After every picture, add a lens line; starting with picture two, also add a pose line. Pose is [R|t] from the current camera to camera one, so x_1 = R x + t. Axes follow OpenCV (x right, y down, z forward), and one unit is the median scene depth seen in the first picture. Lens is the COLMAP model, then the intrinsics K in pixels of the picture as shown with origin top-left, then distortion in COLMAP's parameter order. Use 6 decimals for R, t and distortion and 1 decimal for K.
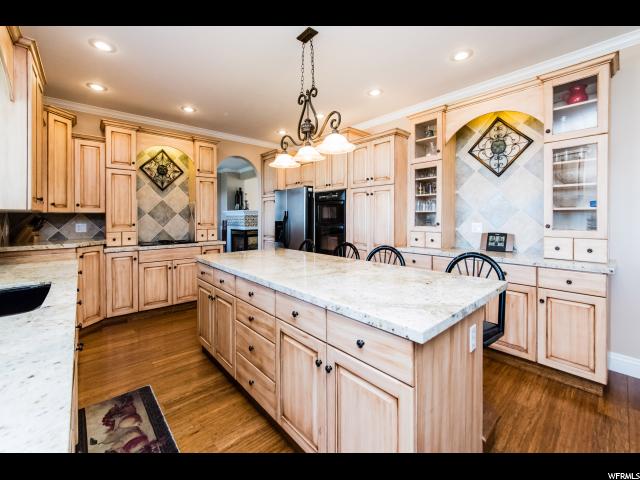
lens RADIAL K [[267.0, 0, 319.7], [0, 267.0, 216.1], [0, 0, 1]] dist [-0.000062, 0.000057]
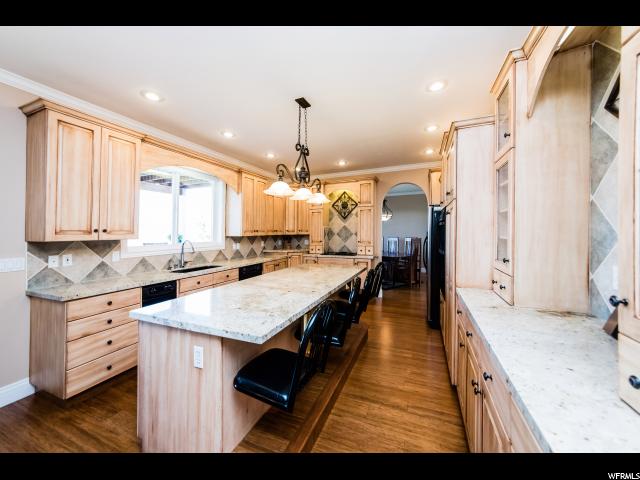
lens RADIAL K [[237.8, 0, 319.3], [0, 237.8, 222.8], [0, 0, 1]] dist [-0.020528, -0.000028]
pose [[0.421502, -0.033932, -0.906193, 0.569134], [0.005441, 0.999376, -0.034890, -0.027880], [0.906811, 0.009776, 0.421423, 0.315025]]
